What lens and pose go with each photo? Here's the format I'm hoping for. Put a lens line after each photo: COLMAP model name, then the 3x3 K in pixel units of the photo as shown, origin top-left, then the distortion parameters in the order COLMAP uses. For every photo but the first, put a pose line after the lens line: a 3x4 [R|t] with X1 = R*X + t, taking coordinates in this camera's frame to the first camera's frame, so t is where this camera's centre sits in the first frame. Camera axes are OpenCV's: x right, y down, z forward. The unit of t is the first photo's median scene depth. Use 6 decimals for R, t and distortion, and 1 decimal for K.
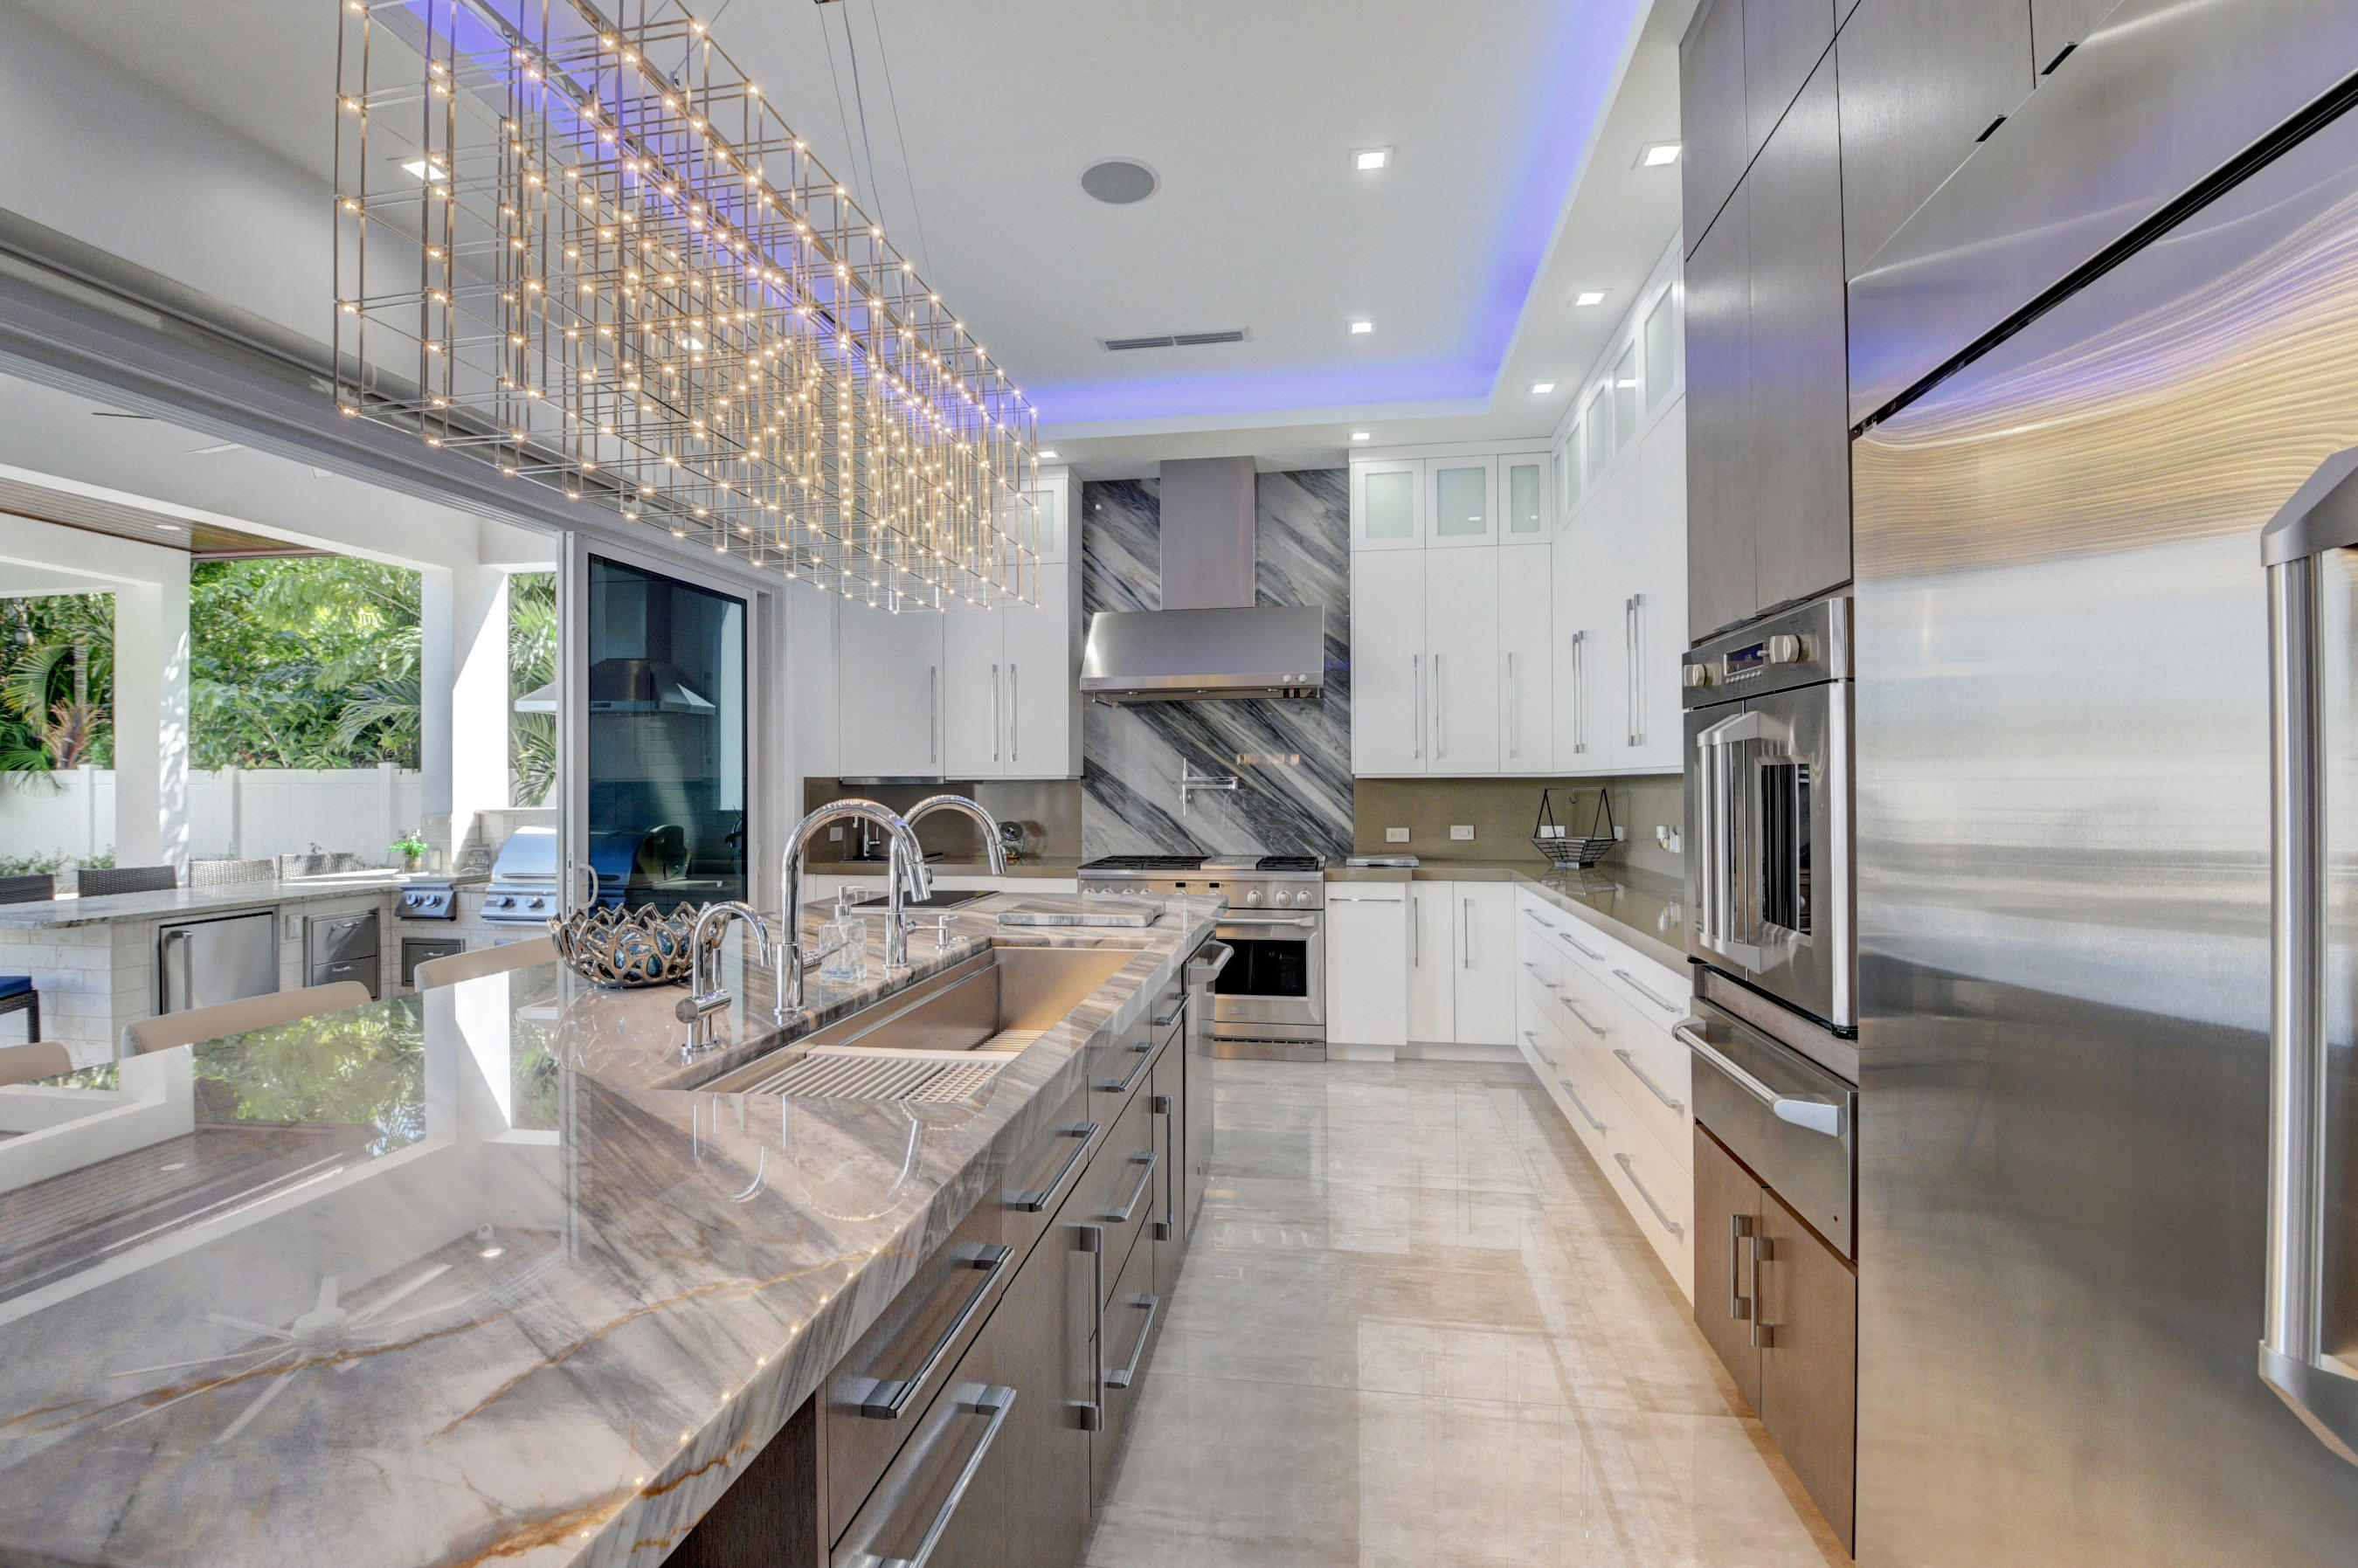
lens RADIAL K [[1030.7, 0, 1166.0], [0, 1030.7, 779.2], [0, 0, 1]] dist [-0.003459, -0.002235]
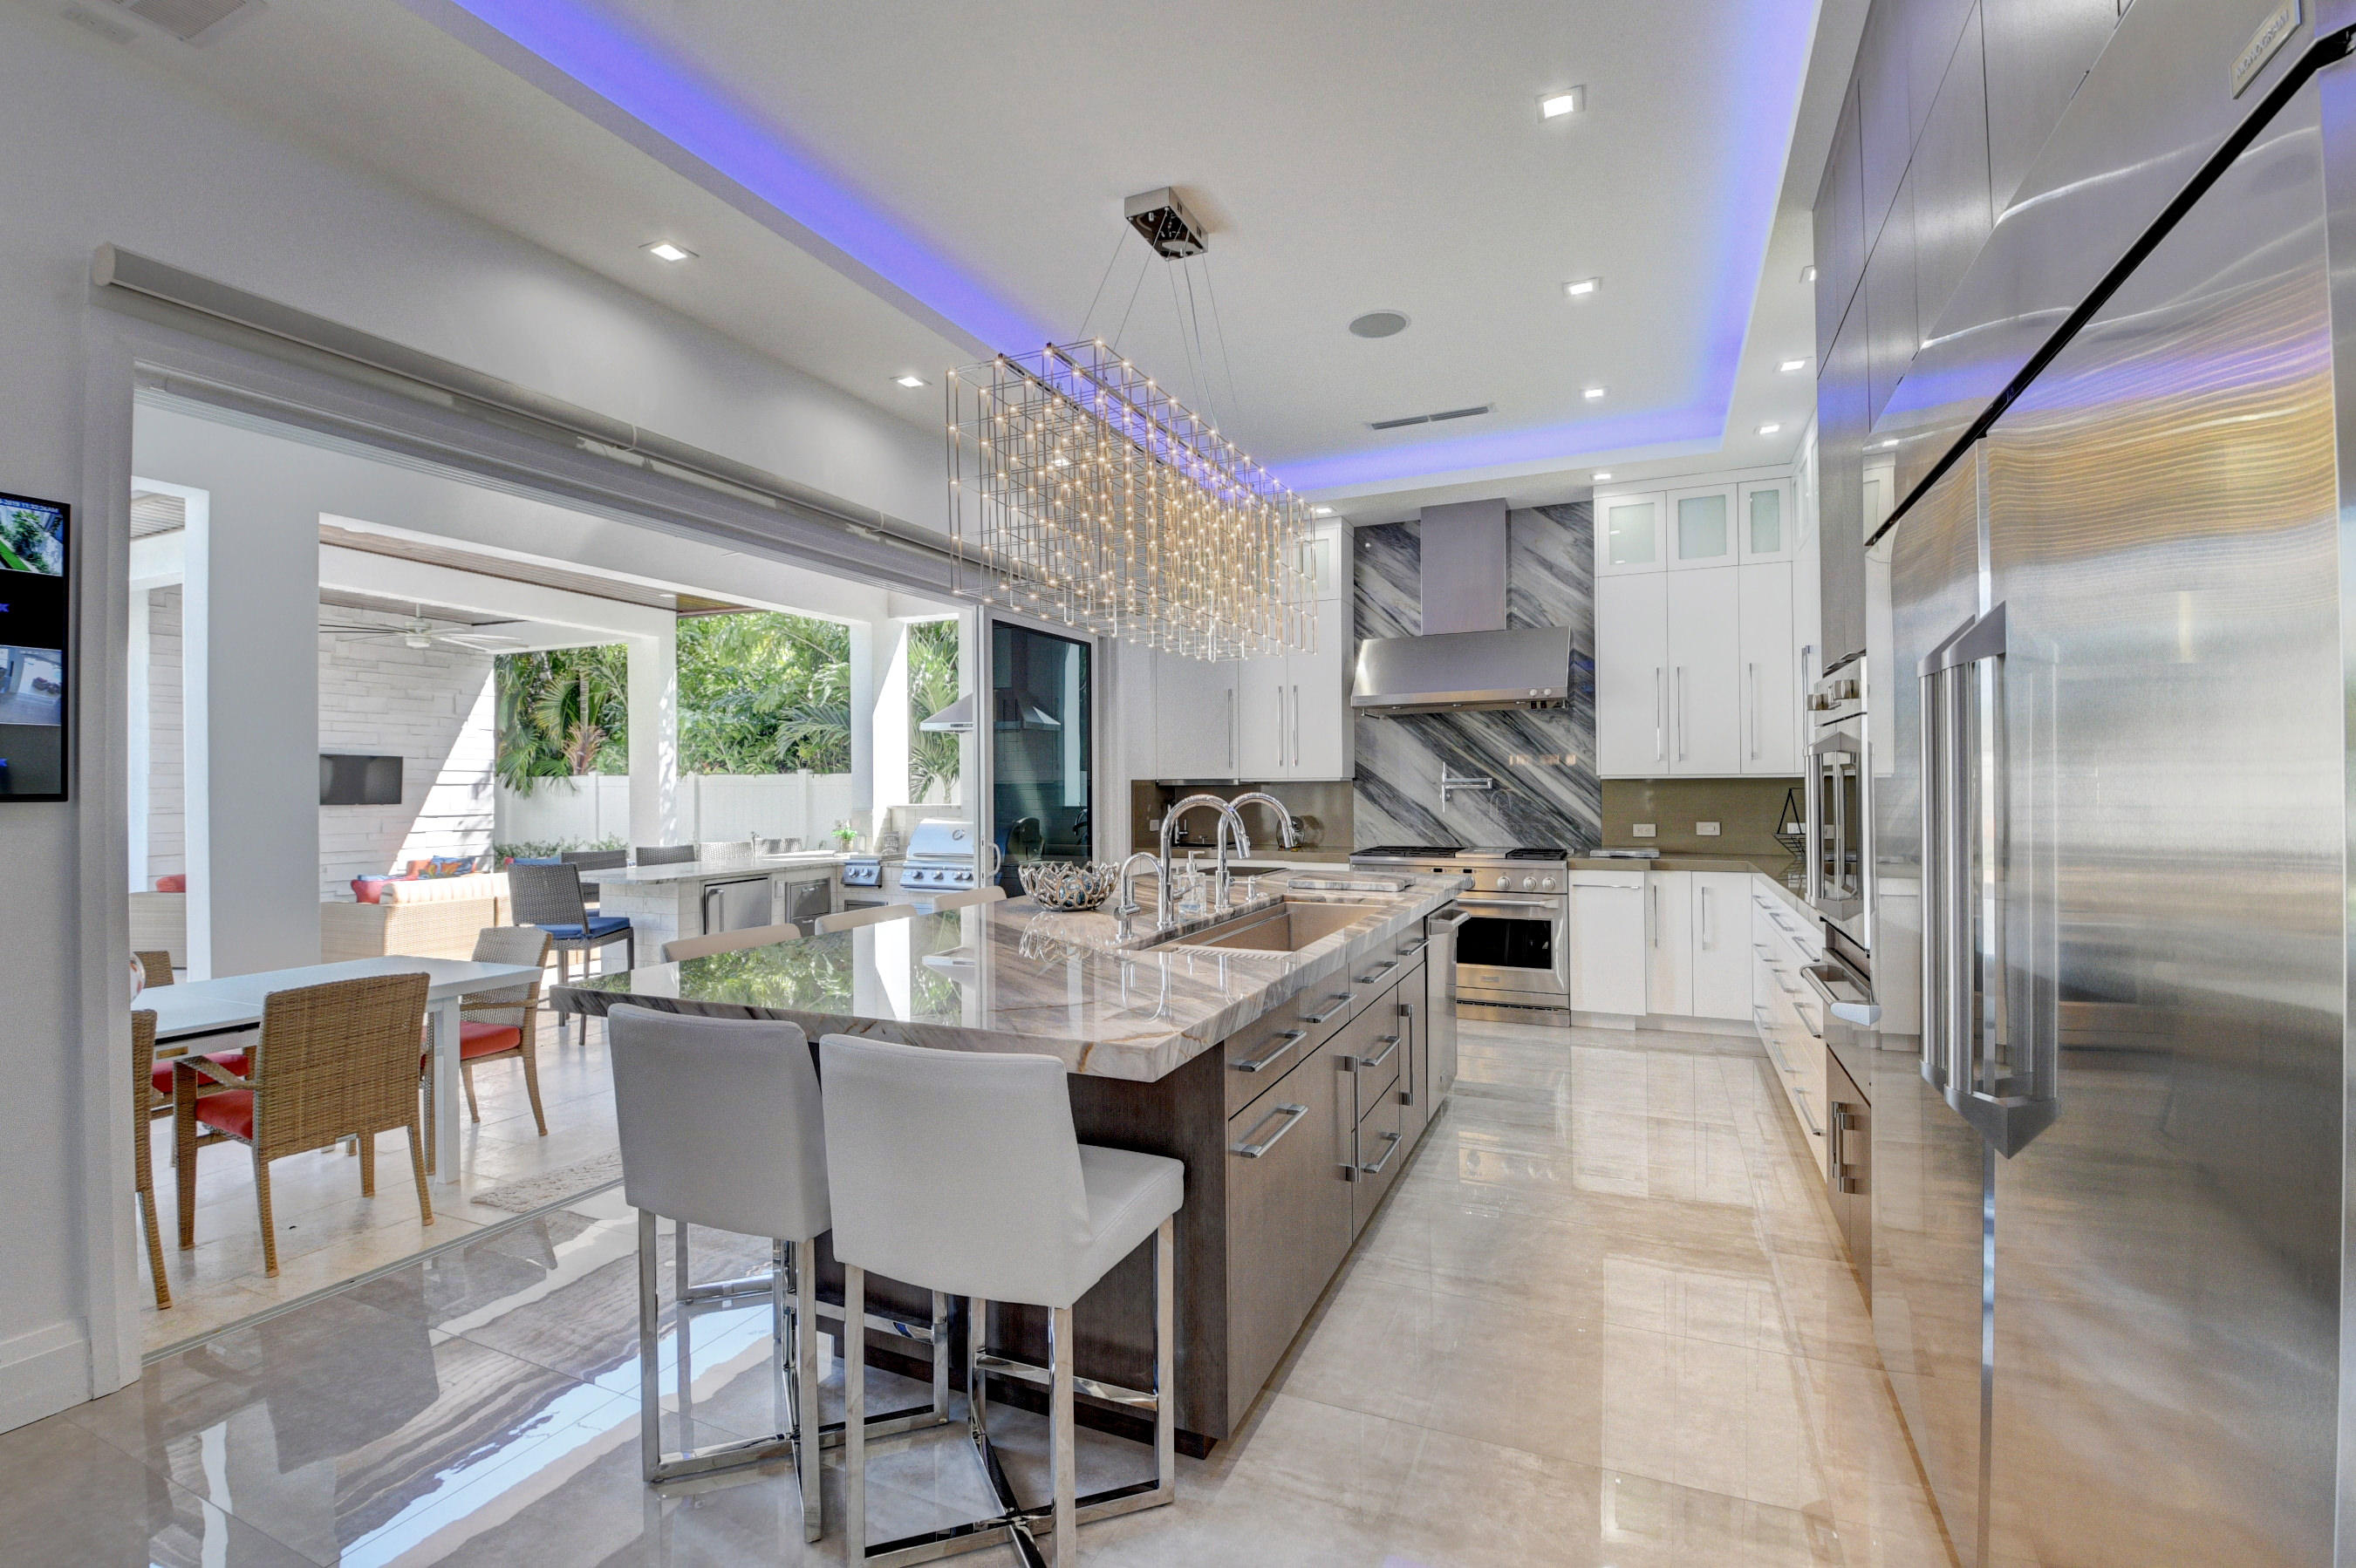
lens RADIAL K [[1029.8, 0, 1162.1], [0, 1029.8, 785.4], [0, 0, 1]] dist [-0.003459, -0.002235]
pose [[0.963423, -0.002461, -0.267975, 0.024454], [0.003921, 0.999980, 0.004913, -0.001394], [0.267958, -0.005784, 0.963413, -0.207620]]
